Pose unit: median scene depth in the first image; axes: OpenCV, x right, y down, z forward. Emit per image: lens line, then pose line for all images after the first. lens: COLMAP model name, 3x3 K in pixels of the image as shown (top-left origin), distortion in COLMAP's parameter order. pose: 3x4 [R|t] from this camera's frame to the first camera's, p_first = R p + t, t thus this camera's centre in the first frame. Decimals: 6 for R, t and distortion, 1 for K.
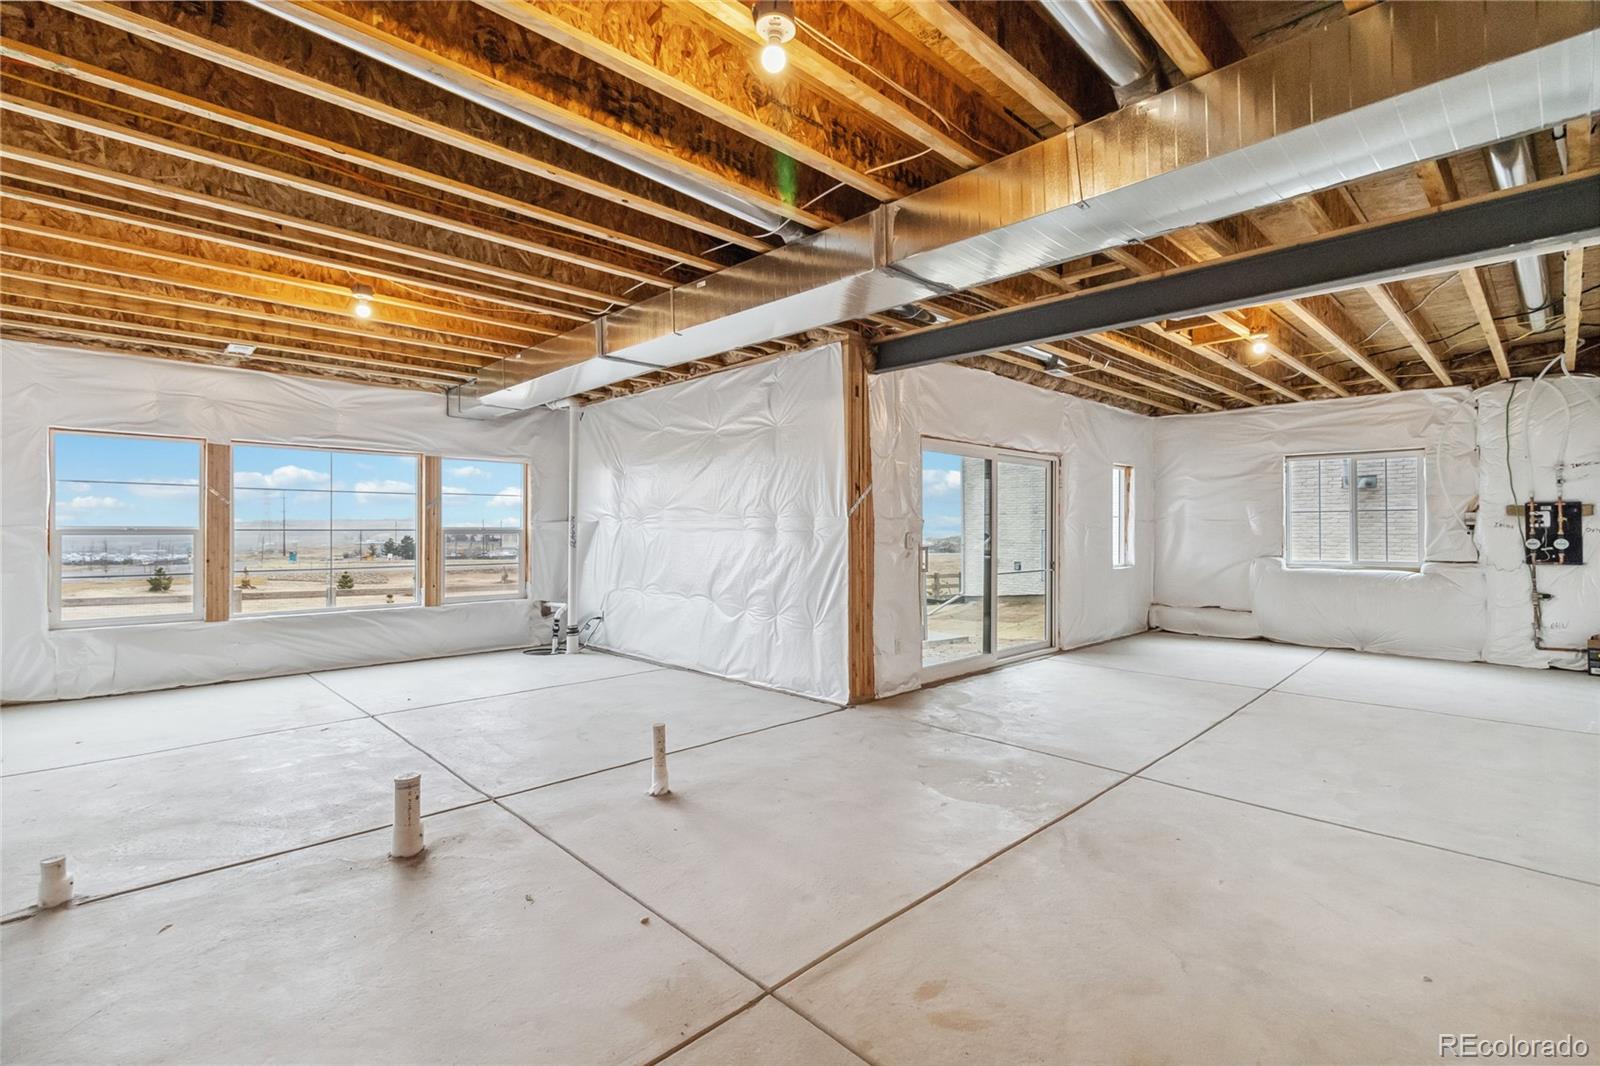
lens RADIAL K [[736.3, 0, 801.7], [0, 736.3, 526.4], [0, 0, 1]] dist [-0.002448, -0.000338]
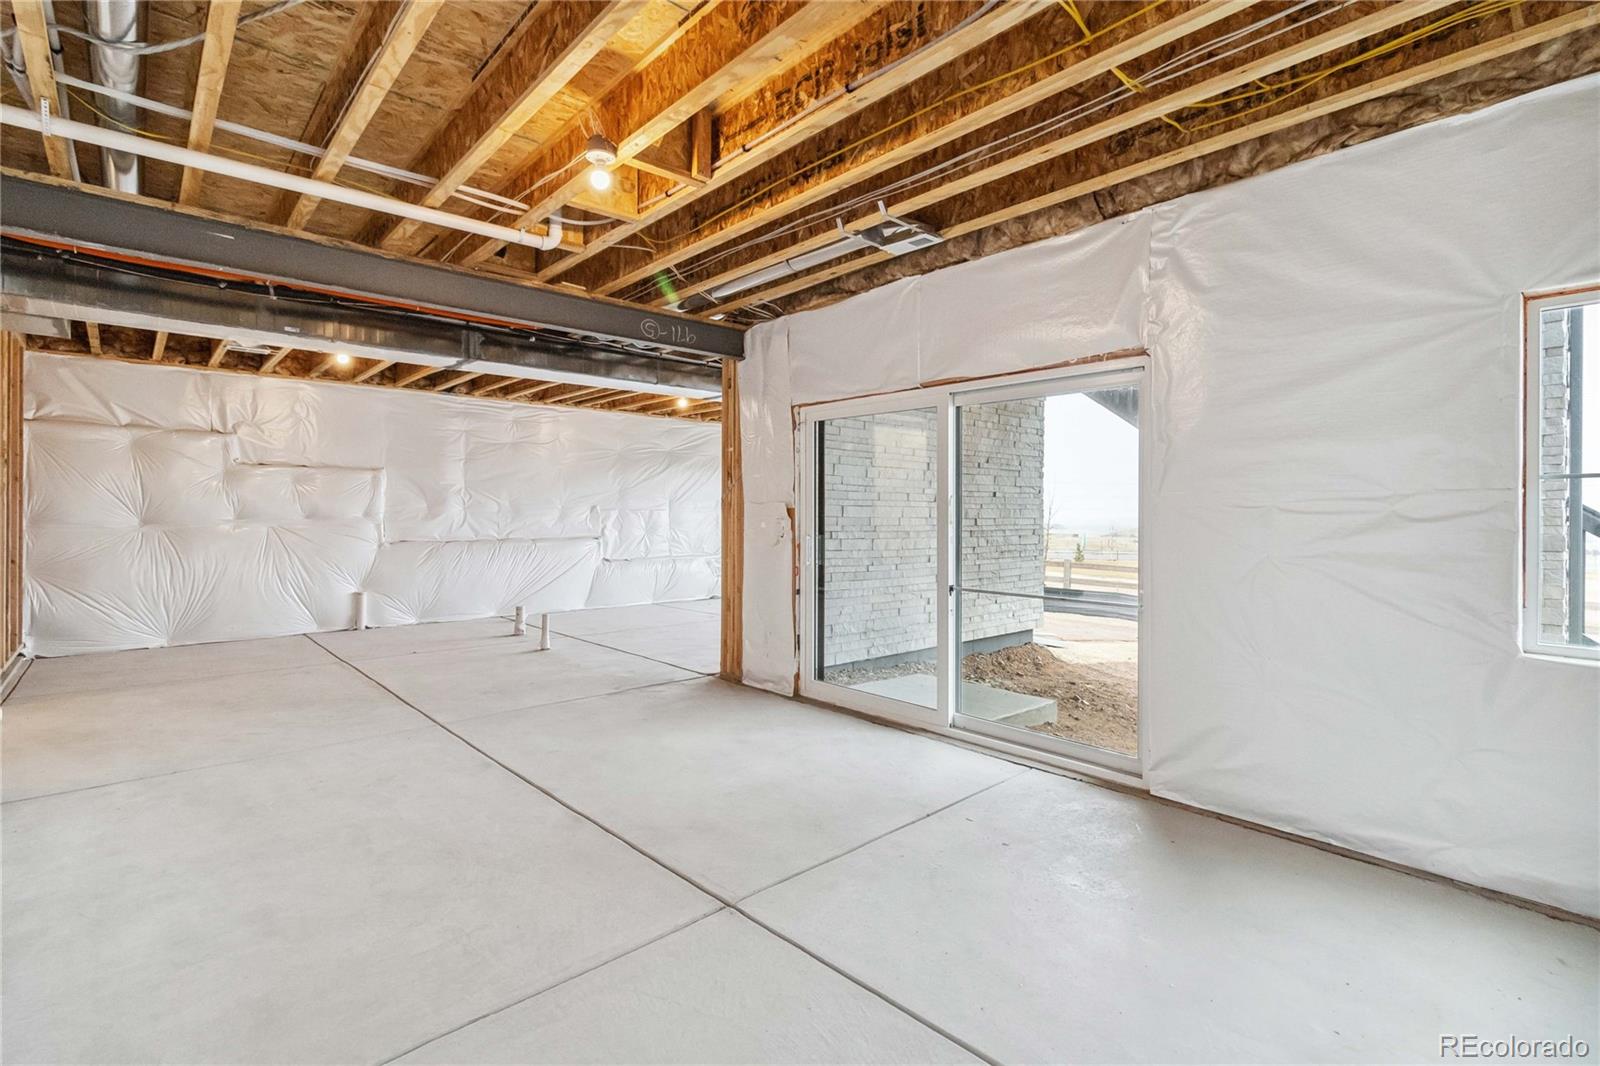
lens RADIAL K [[736.3, 0, 801.7], [0, 736.3, 526.4], [0, 0, 1]] dist [-0.002448, -0.000338]
pose [[-0.017070, 0.029127, -0.999430, 1.071200], [0.010920, 0.999521, 0.028944, -0.008605], [0.999795, -0.010419, -0.017379, 1.071446]]
